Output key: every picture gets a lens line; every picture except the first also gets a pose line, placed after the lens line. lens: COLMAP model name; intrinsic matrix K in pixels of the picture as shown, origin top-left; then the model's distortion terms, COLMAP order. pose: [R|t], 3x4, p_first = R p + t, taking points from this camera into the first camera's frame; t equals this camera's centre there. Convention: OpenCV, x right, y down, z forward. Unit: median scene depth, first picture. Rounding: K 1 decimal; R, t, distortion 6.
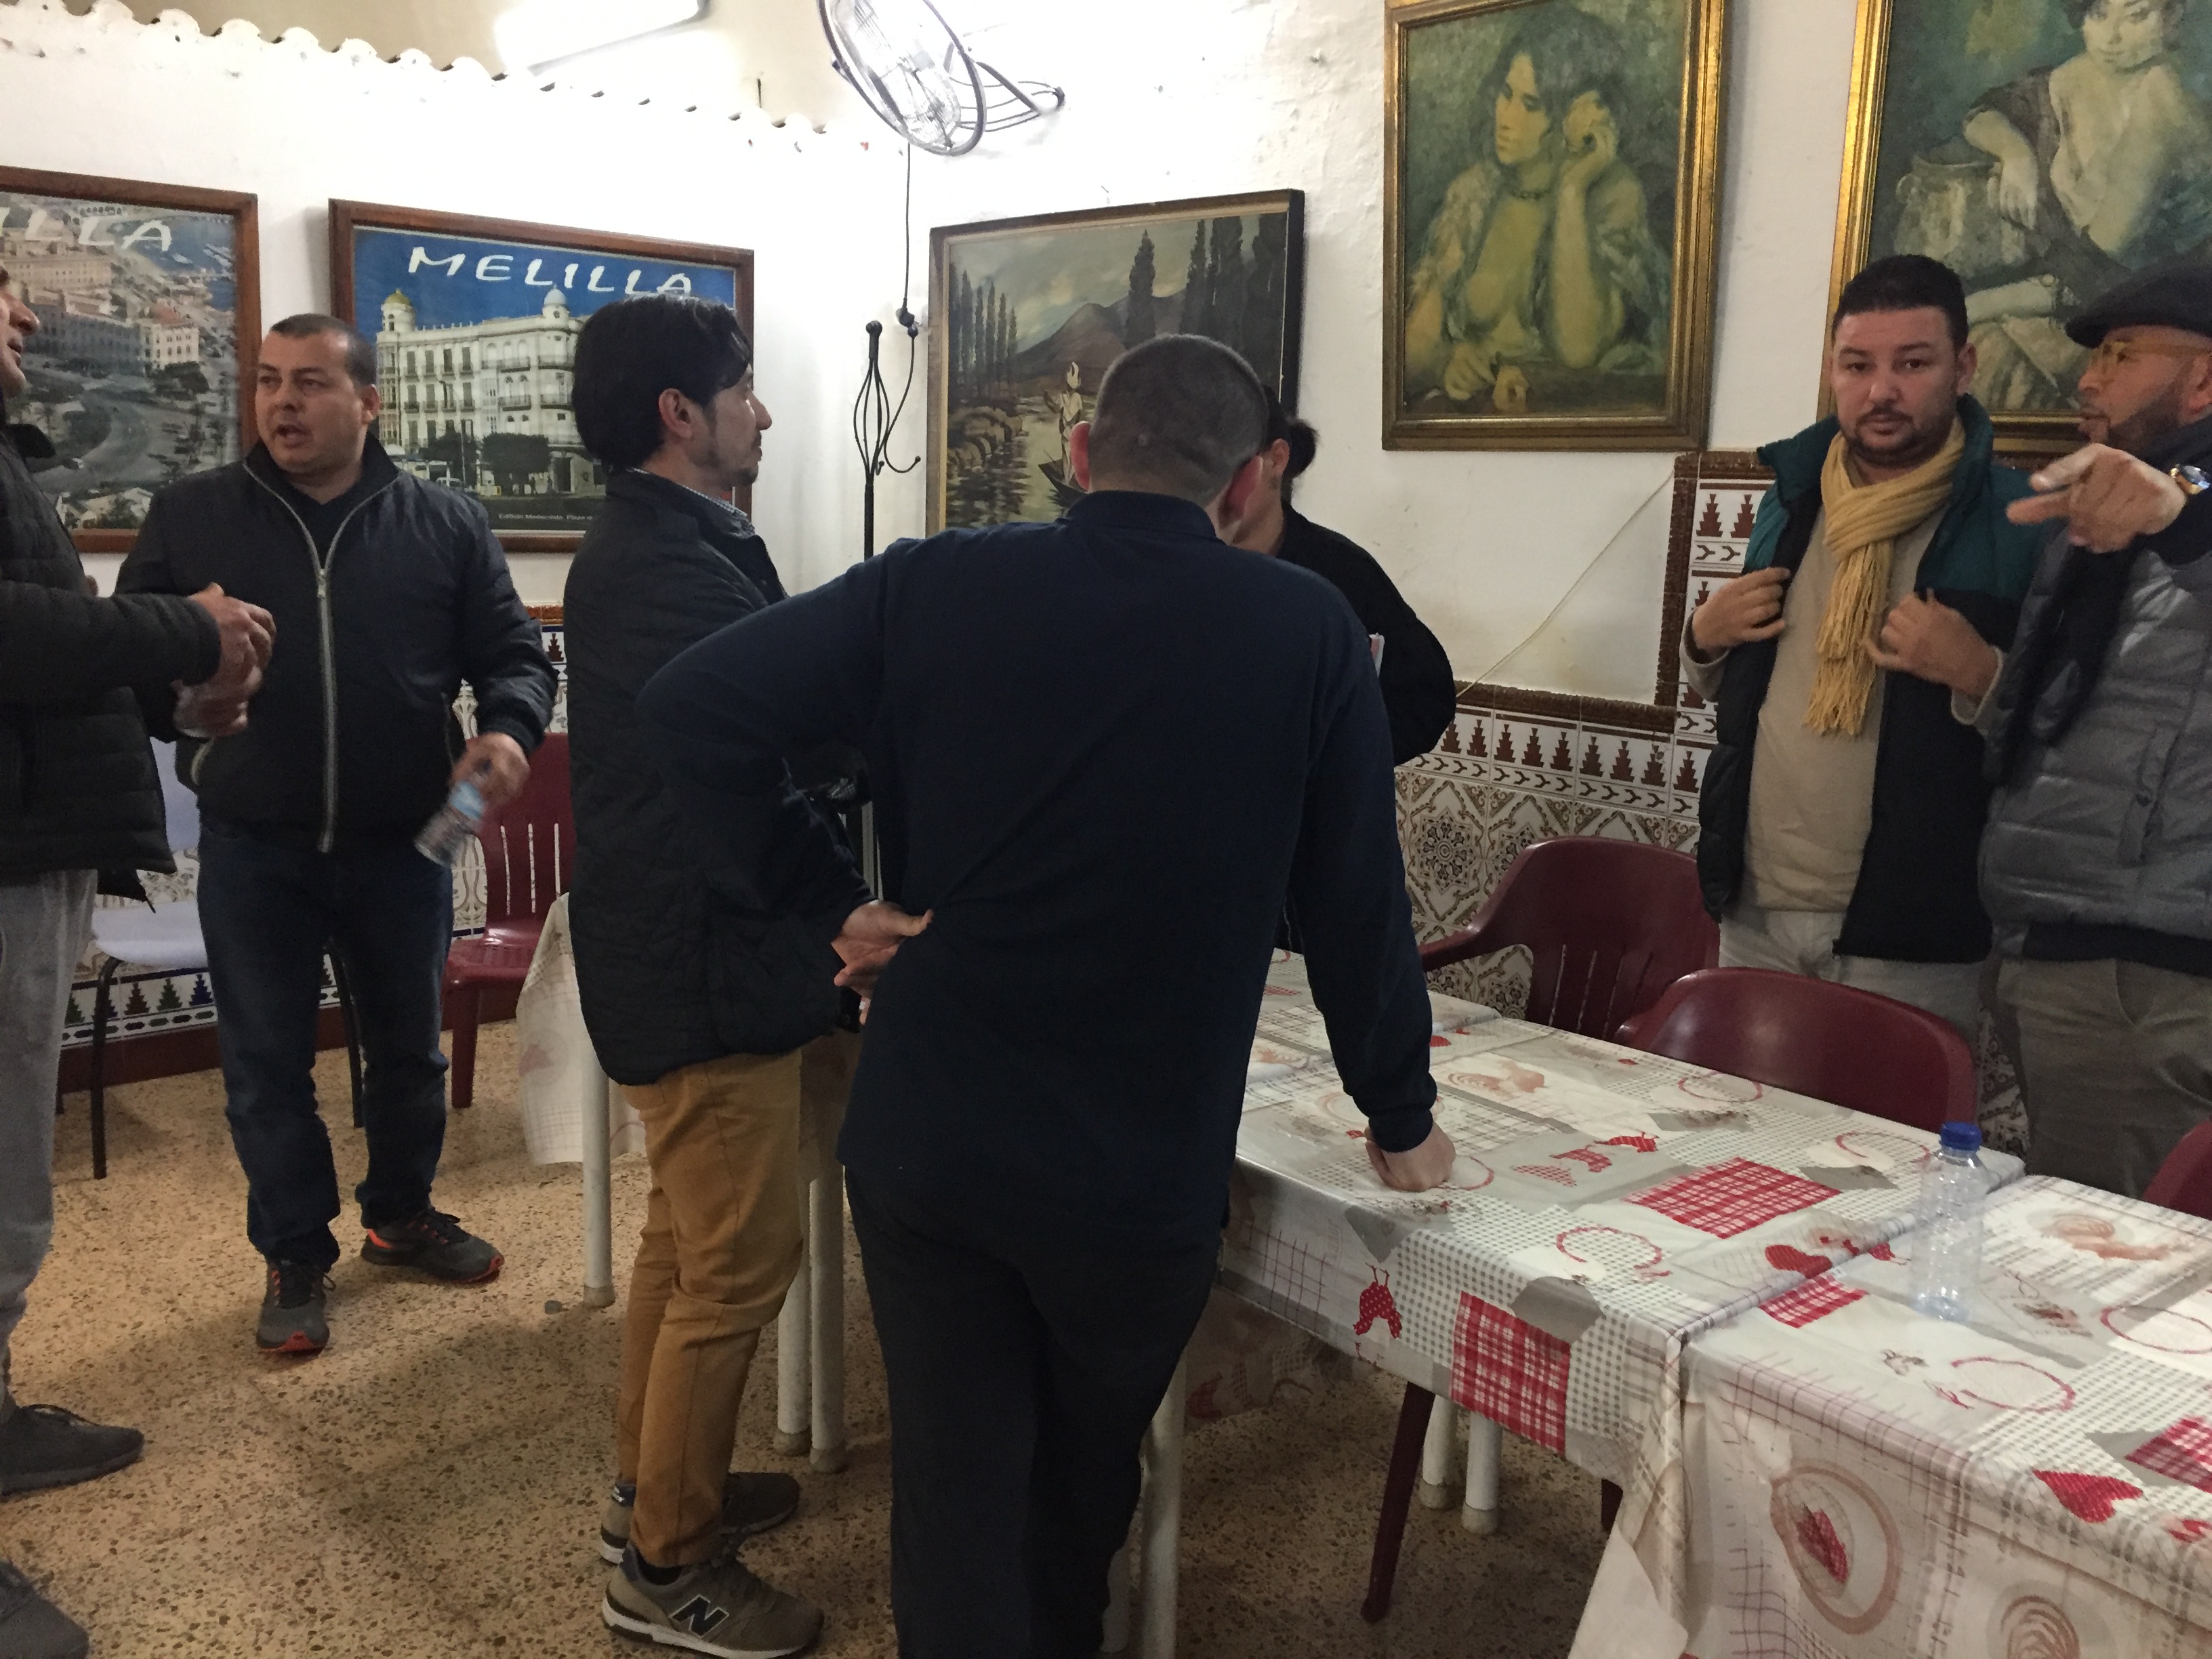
lens RADIAL K [[1859.5, 0, 1124.1], [0, 1859.5, 862.4], [0, 0, 1]] dist [0.068273, -0.115582]
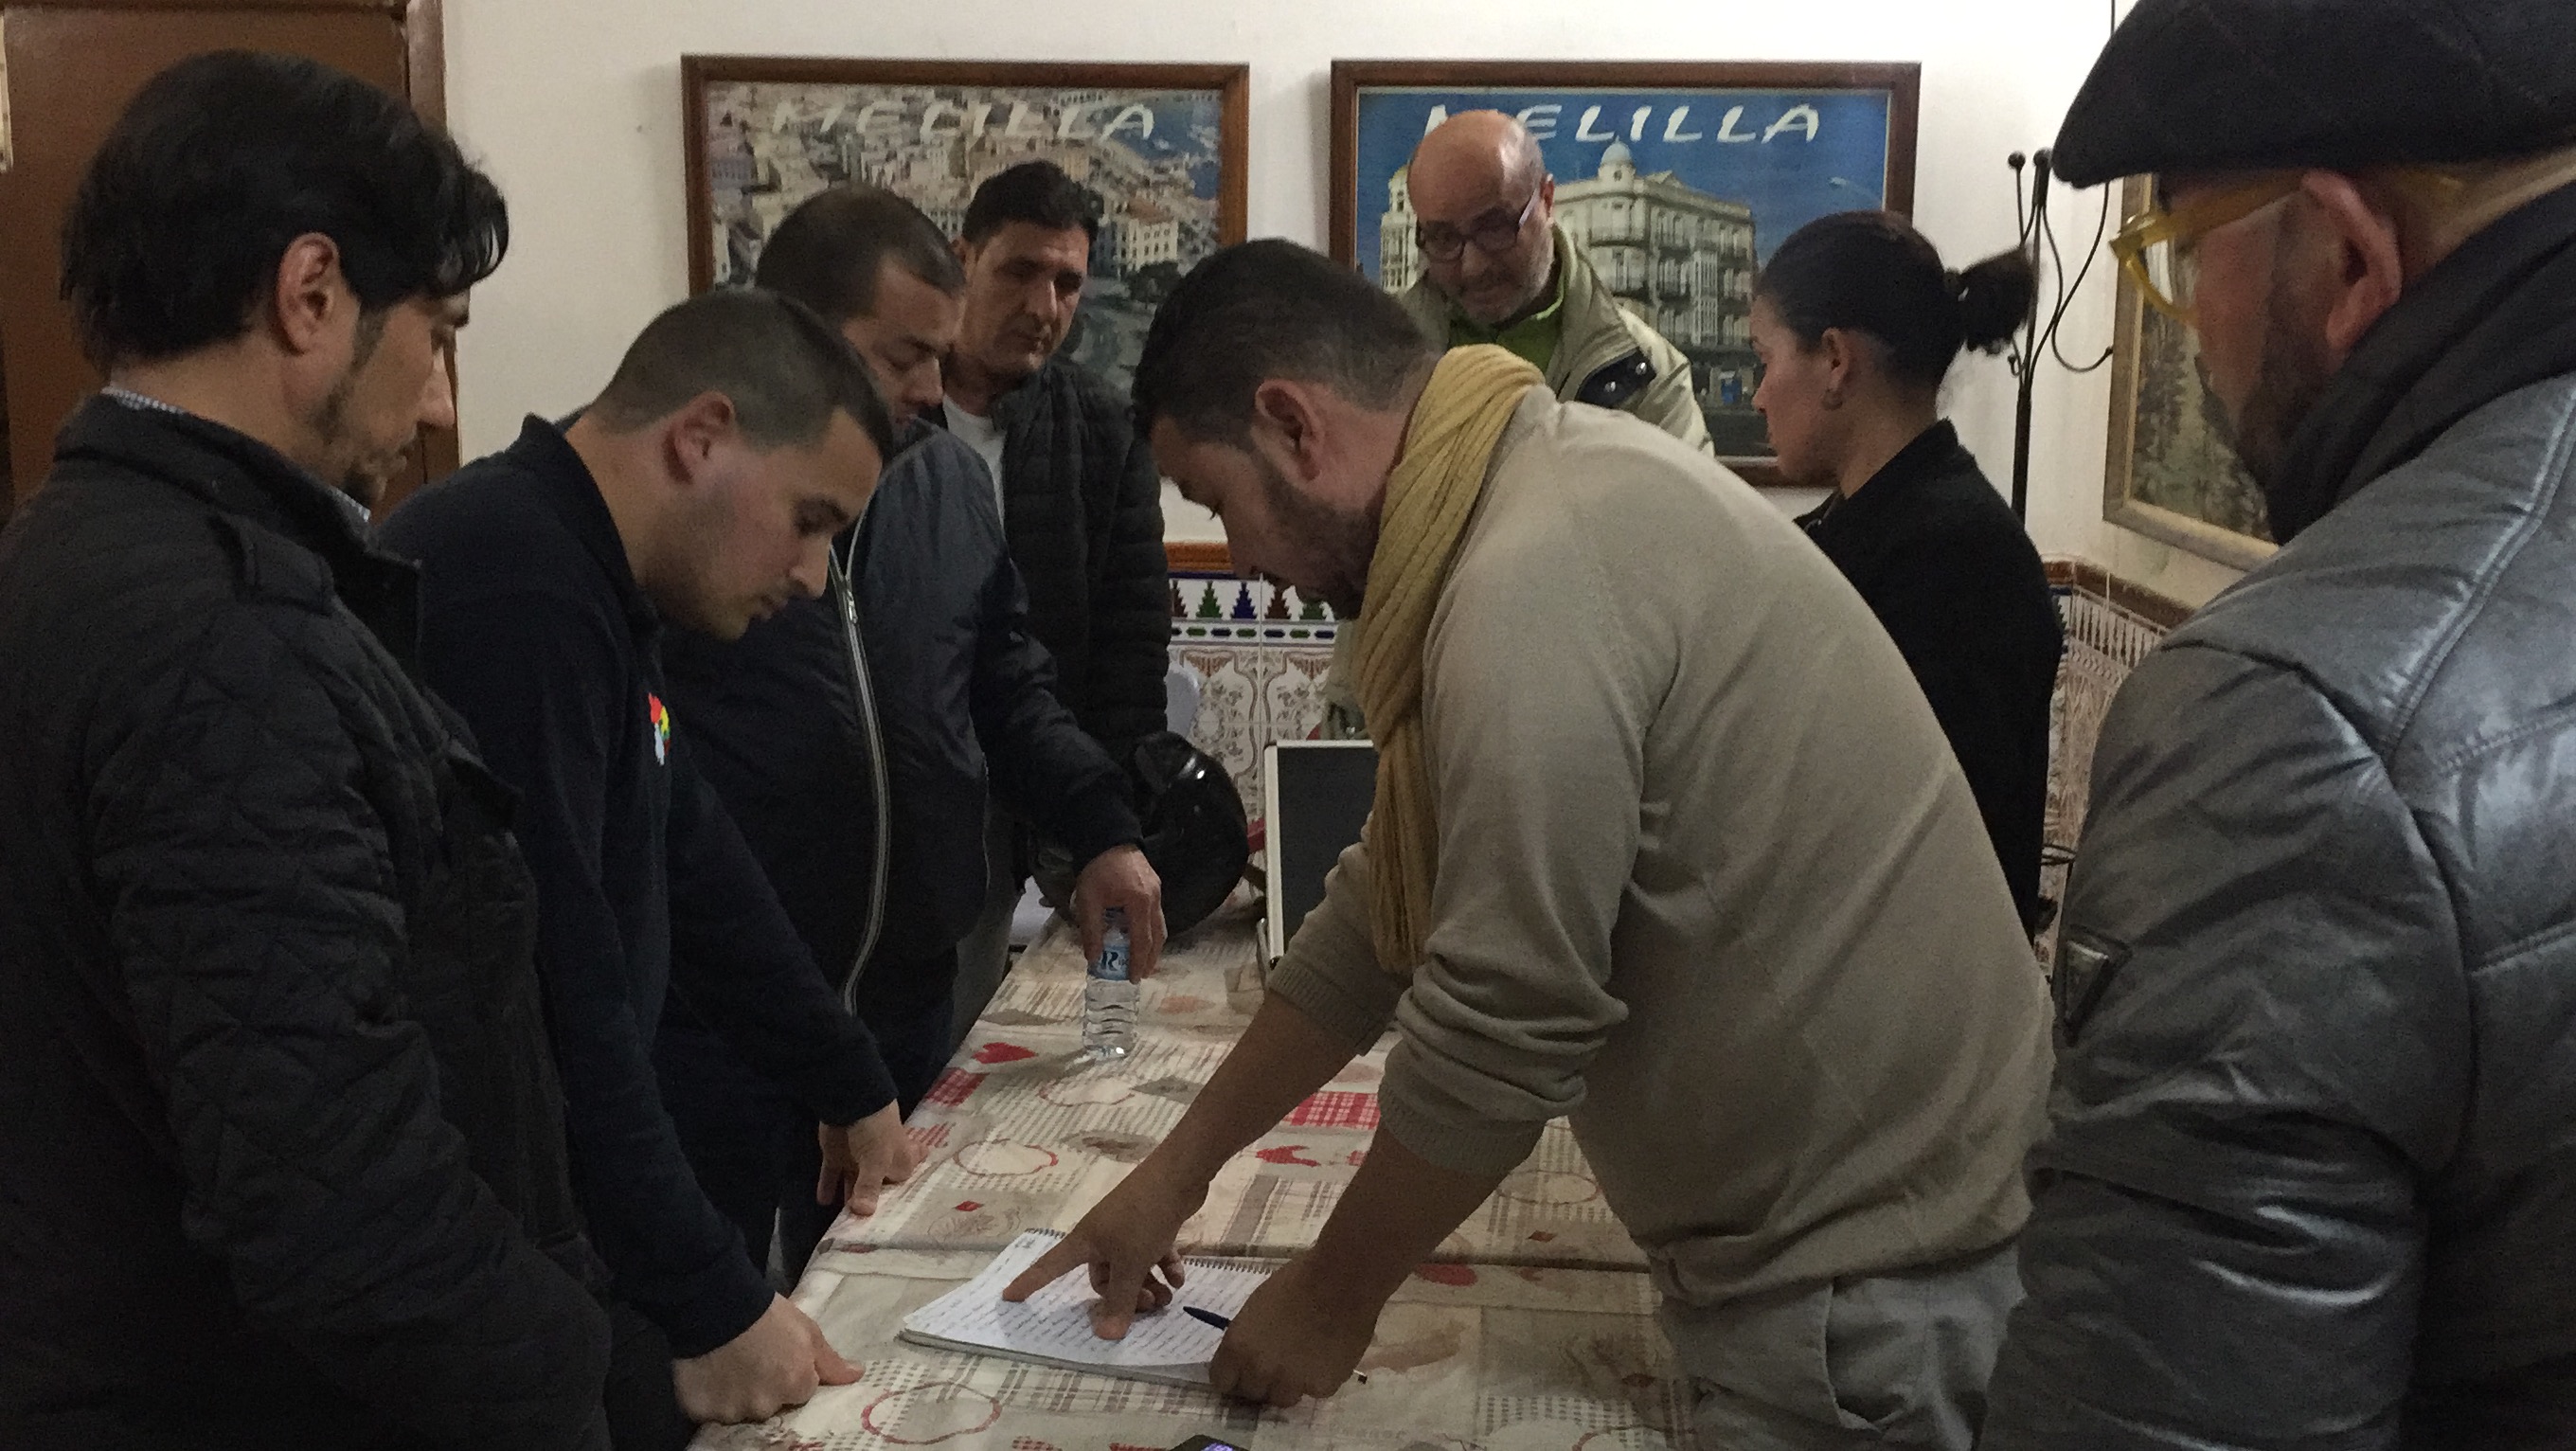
lens RADIAL K [[2618.9, 0, 1289.0], [0, 2618.9, 767.8], [0, 0, 1]] dist [0.038573, 0.000000]
pose [[0.708331, 0.096006, -0.699321, 0.443636], [-0.133385, 0.991064, 0.000954, -0.042655], [0.693164, 0.092603, 0.714807, 0.195285]]
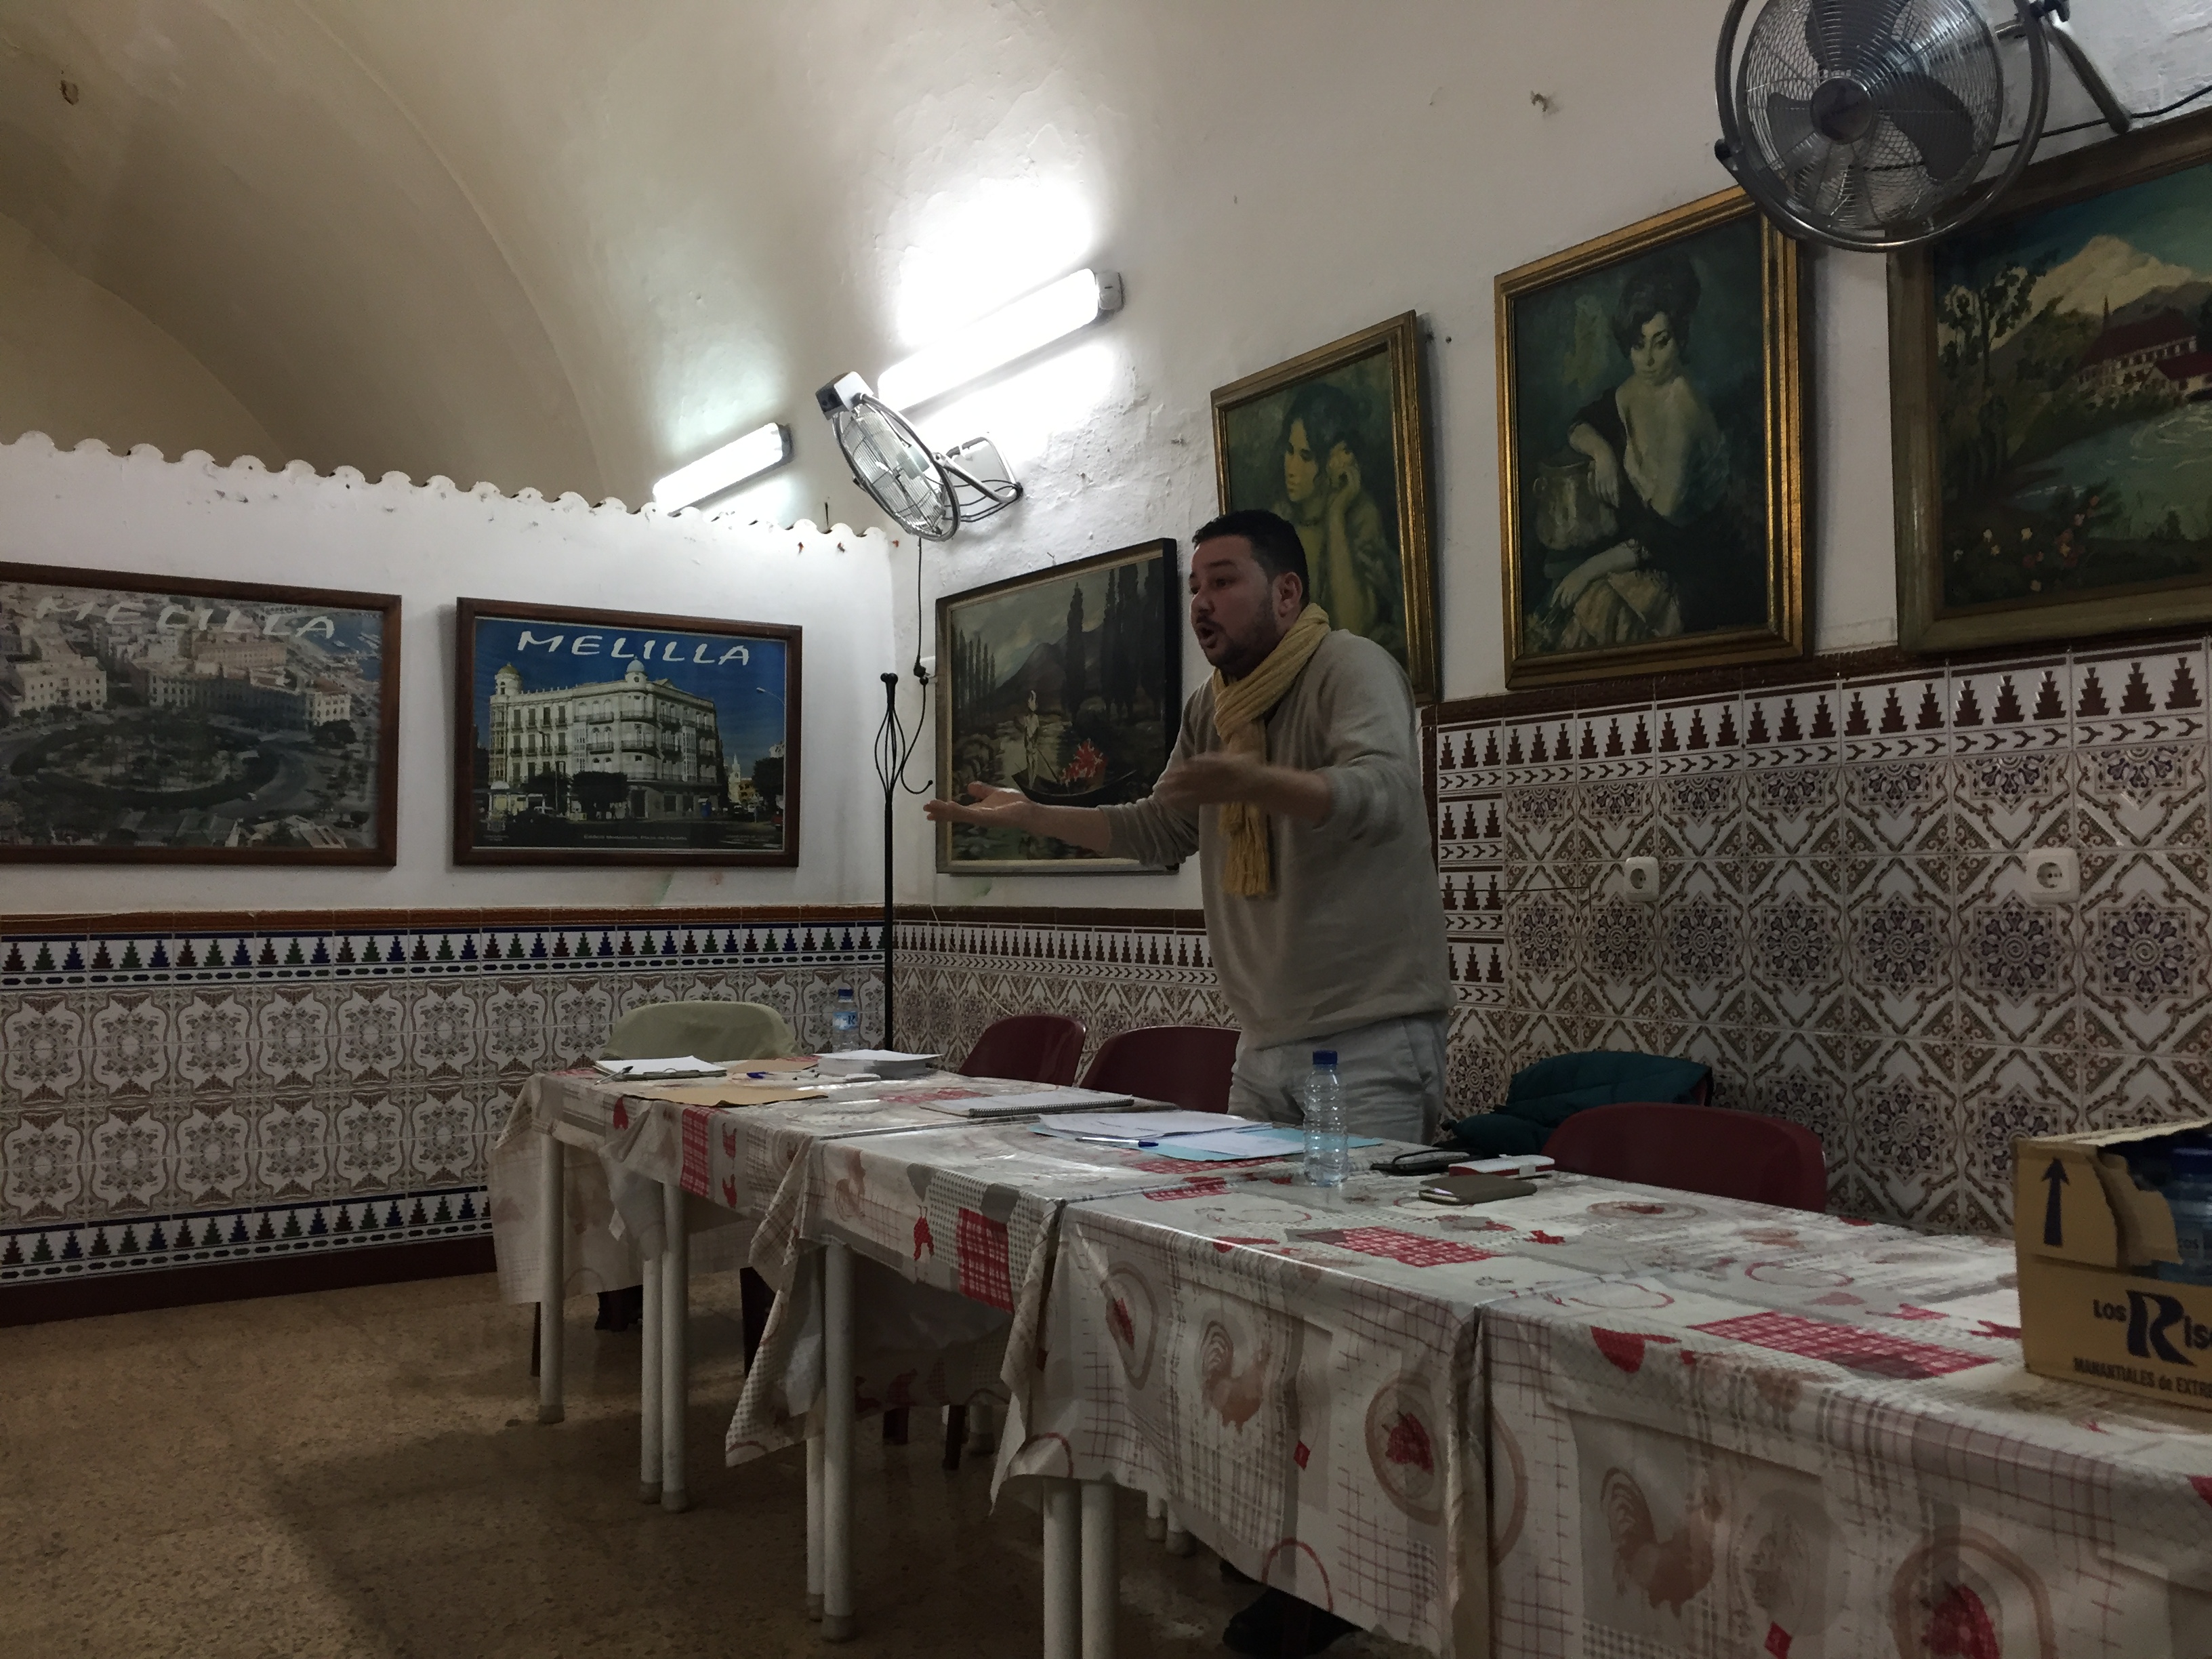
lens RADIAL K [[1859.5, 0, 1116.5], [0, 1859.5, 855.4], [0, 0, 1]] dist [0.068273, -0.115582]
pose [[0.989790, -0.040329, -0.136708, 0.217383], [0.008826, 0.974637, -0.223616, 0.126447], [0.142259, 0.220126, 0.965042, -0.164735]]
